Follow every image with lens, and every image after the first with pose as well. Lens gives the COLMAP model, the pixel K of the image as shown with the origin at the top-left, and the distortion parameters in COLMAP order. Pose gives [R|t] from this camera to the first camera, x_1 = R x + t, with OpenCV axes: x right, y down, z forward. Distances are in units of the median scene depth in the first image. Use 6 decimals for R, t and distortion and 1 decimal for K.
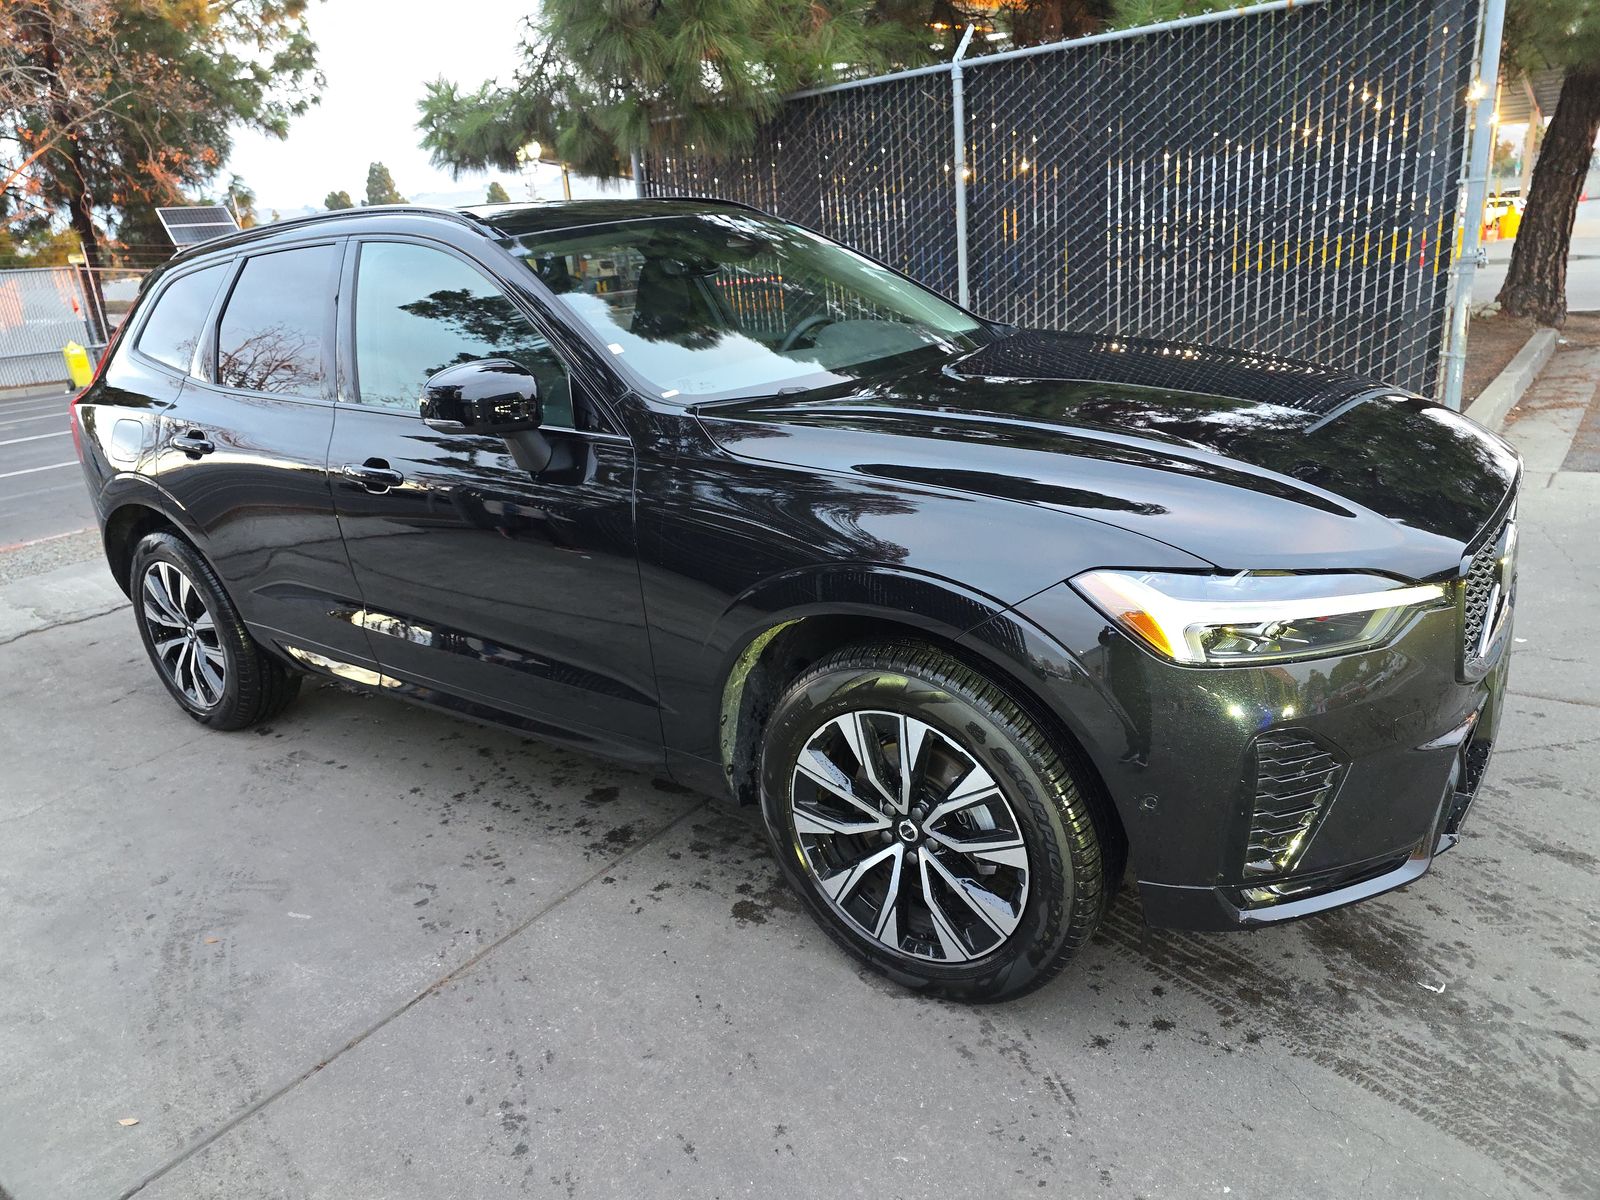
lens RADIAL K [[1079.1, 0, 800.0], [0, 1079.1, 600.0], [0, 0, 1]] dist [0.047378, -0.038488]
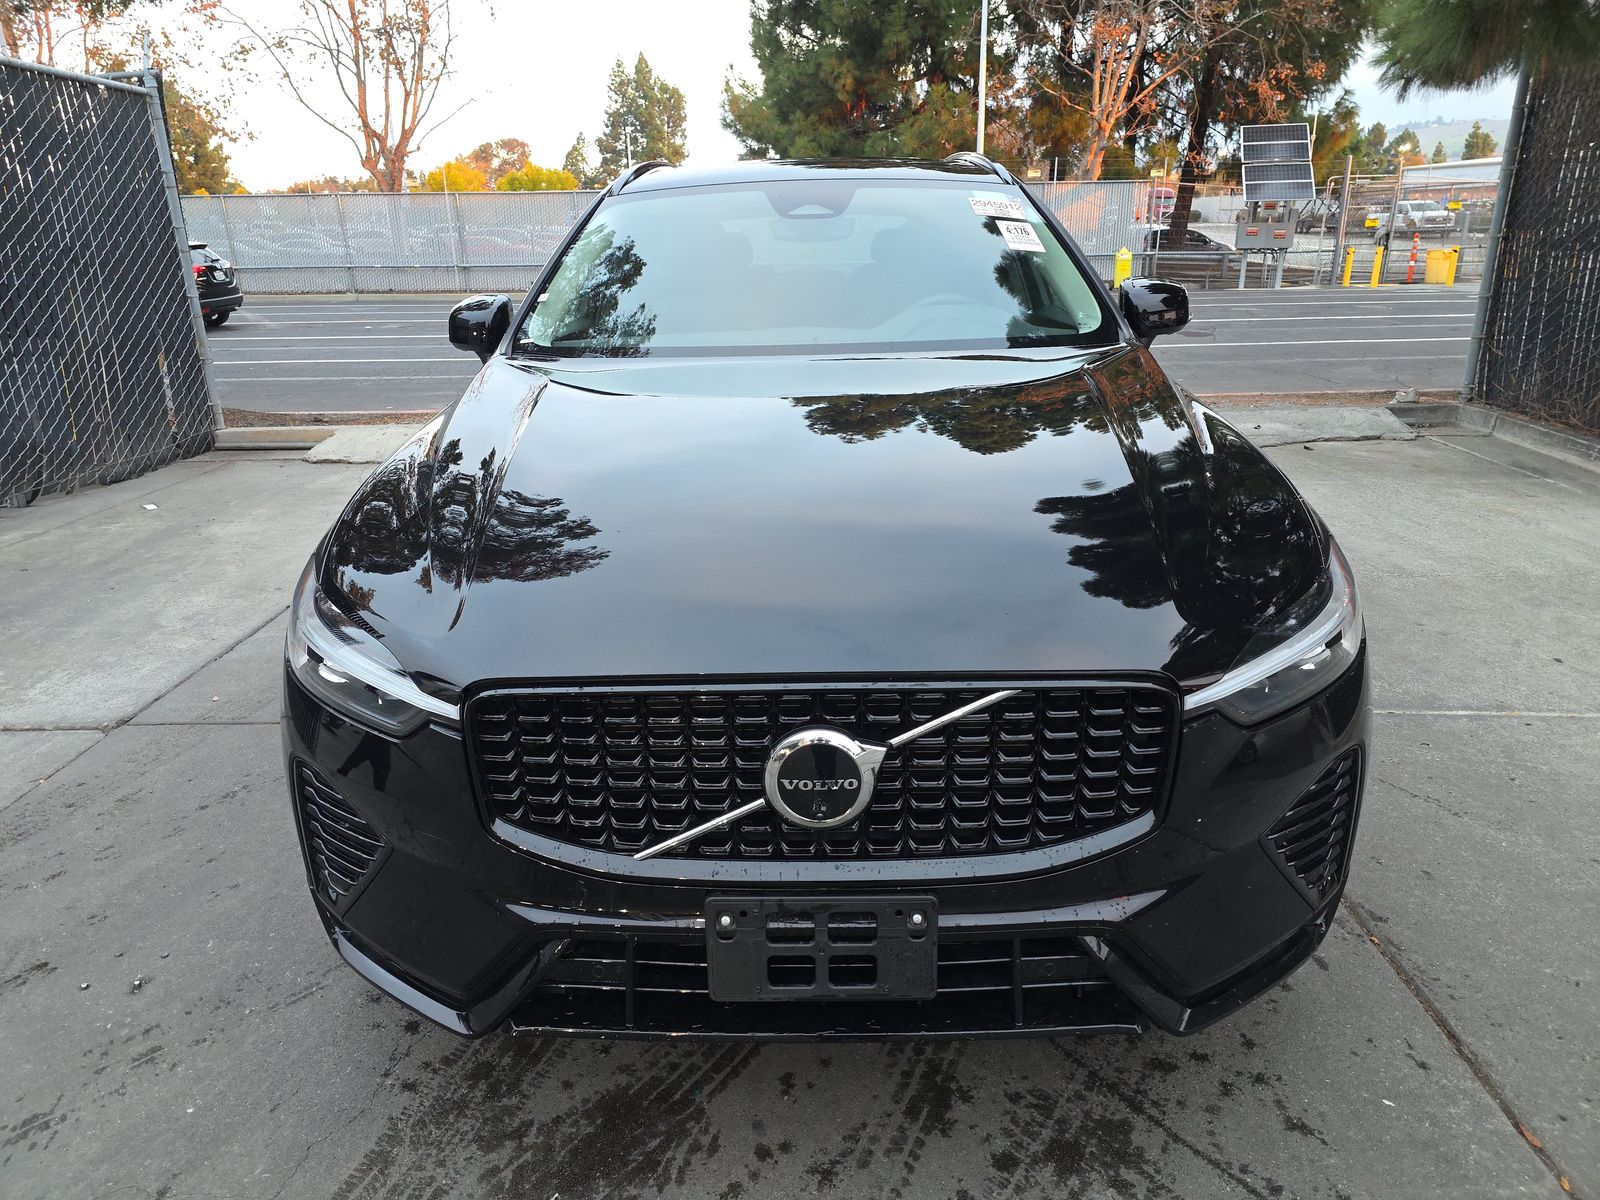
lens RADIAL K [[1079.1, 0, 800.0], [0, 1079.1, 600.0], [0, 0, 1]] dist [0.047378, -0.038488]
pose [[0.573260, 0.340316, -0.745357, 1.139311], [-0.287239, 0.935407, 0.206172, -0.286888], [0.767377, 0.095905, 0.633984, 0.588451]]
